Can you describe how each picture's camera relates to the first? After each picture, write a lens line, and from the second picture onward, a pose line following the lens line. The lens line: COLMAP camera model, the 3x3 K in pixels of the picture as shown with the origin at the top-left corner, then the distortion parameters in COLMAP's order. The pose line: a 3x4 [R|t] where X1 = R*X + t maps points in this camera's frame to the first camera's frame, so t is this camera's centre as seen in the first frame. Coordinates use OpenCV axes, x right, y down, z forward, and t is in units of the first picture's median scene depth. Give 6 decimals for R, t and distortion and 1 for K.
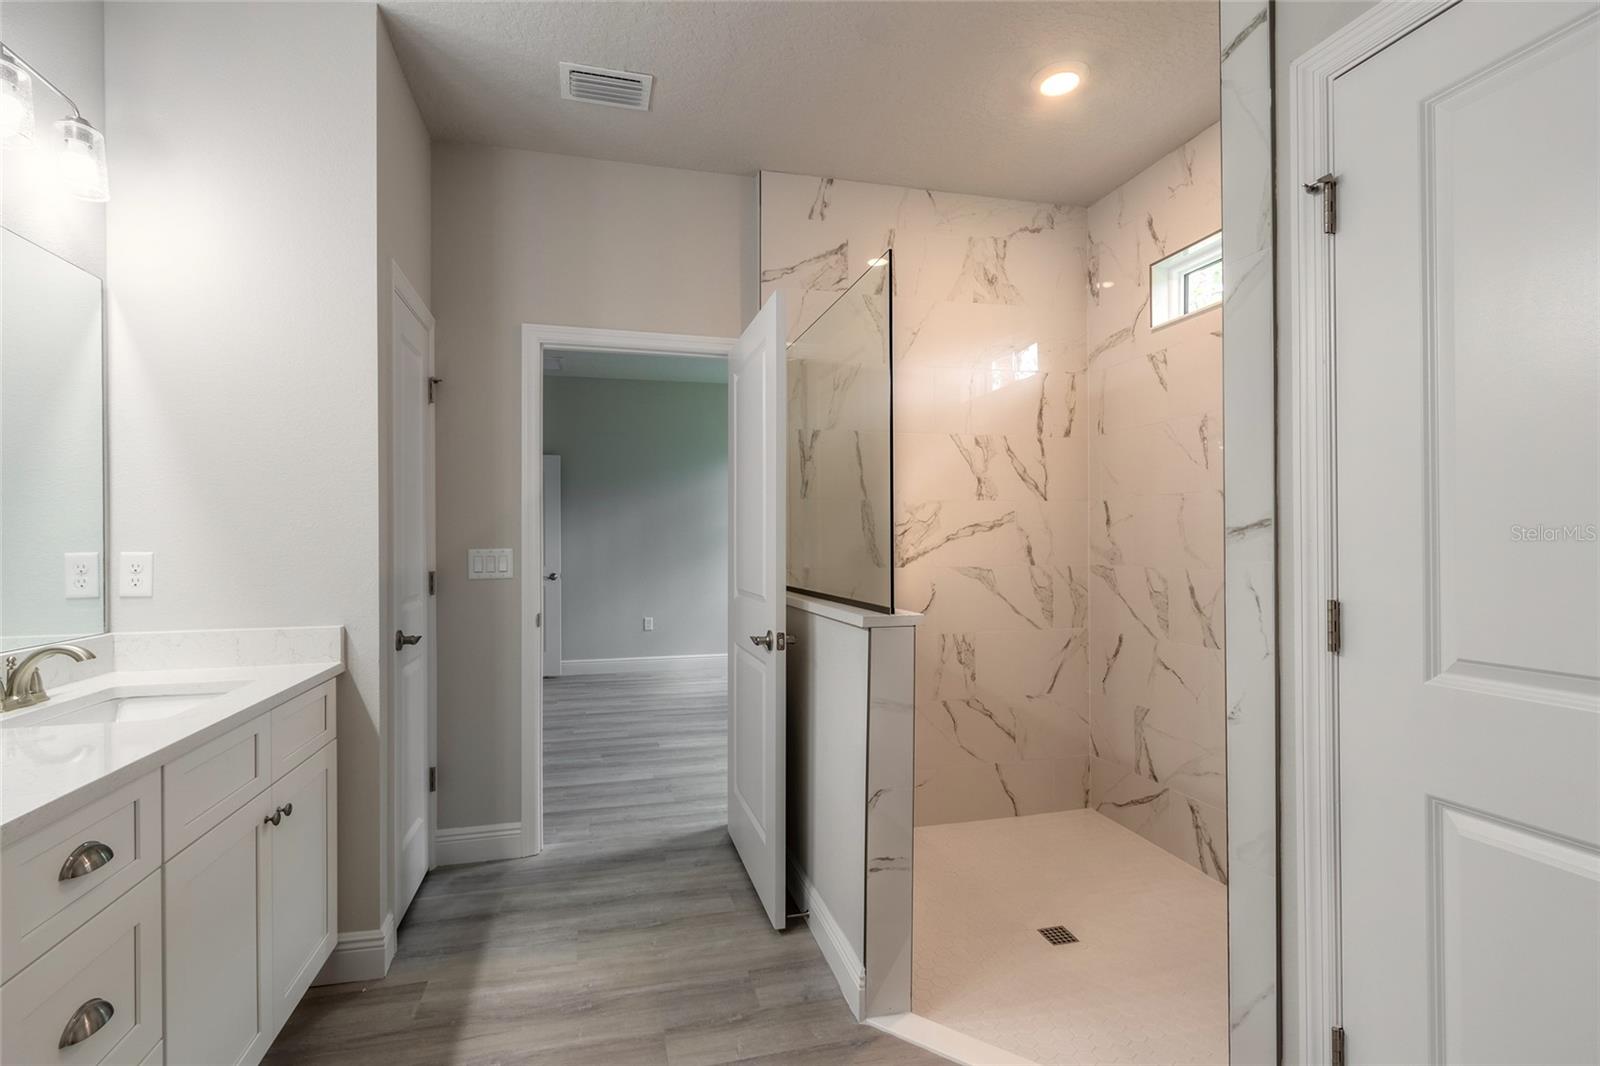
lens RADIAL K [[723.2, 0, 775.4], [0, 723.2, 539.4], [0, 0, 1]] dist [0.011610, -0.004503]
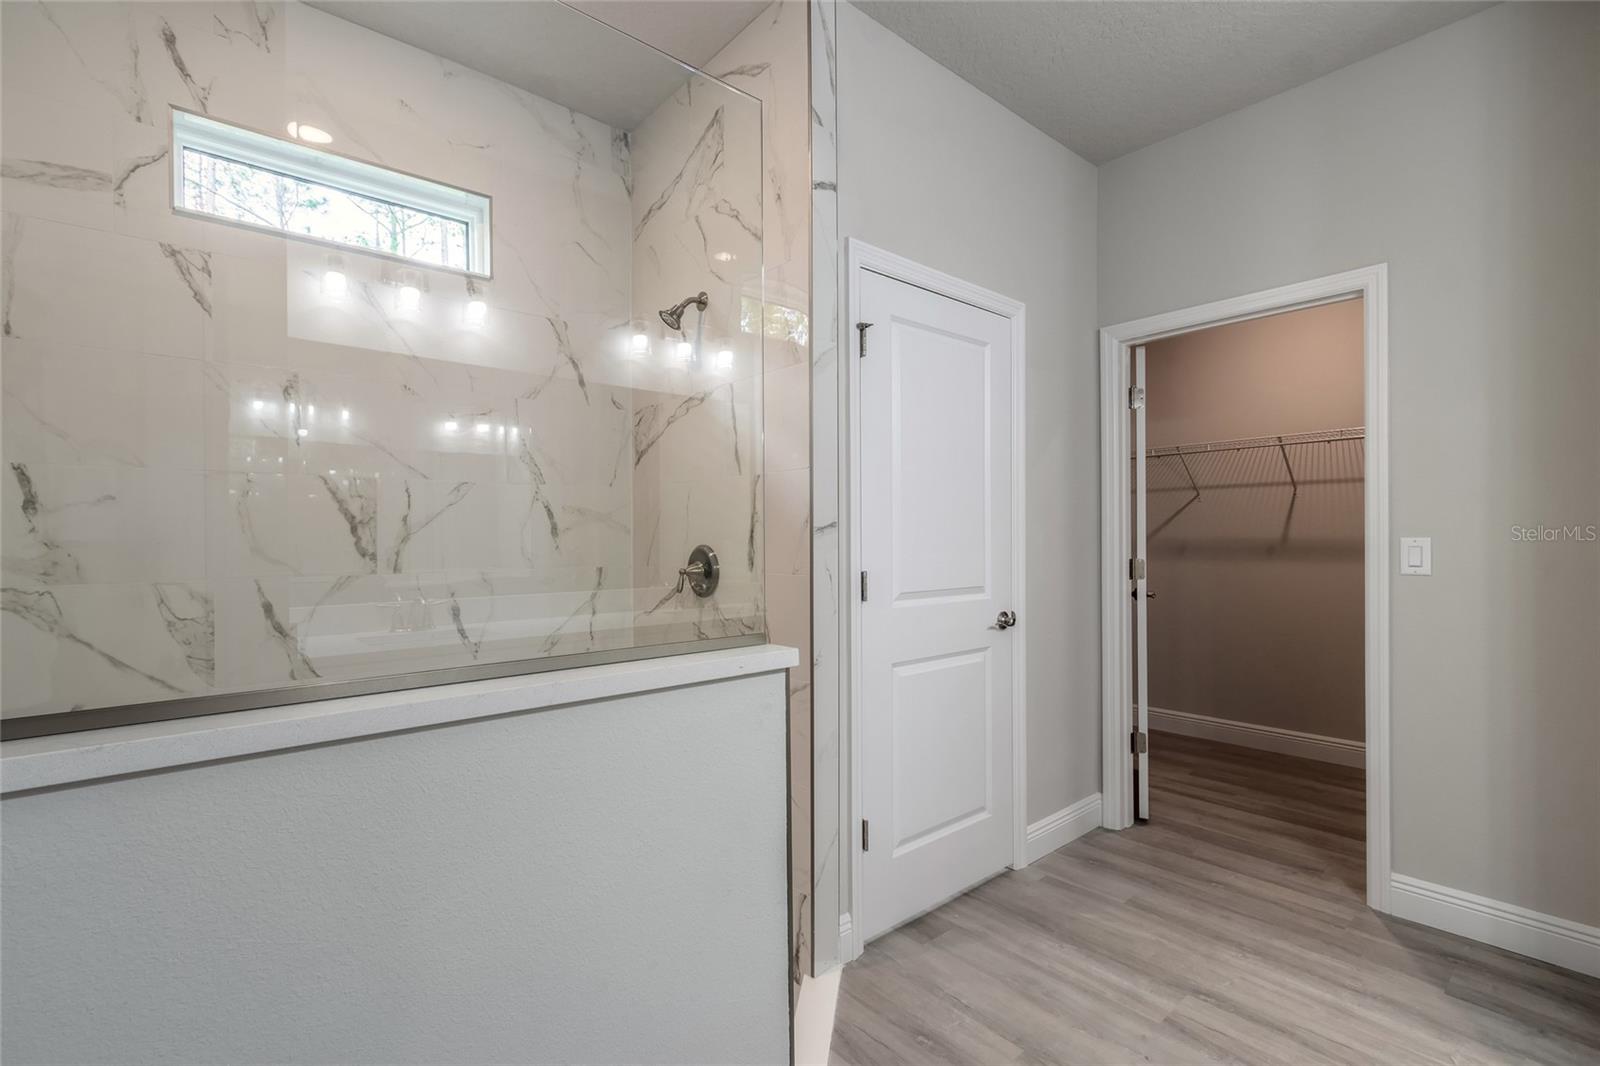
lens RADIAL K [[723.2, 0, 775.4], [0, 723.2, 539.4], [0, 0, 1]] dist [0.011610, -0.004503]
pose [[-0.428317, 0.005365, 0.903613, -0.287187], [0.003819, 0.999984, -0.004127, 0.006154], [-0.903620, 0.001683, -0.428331, 0.808263]]
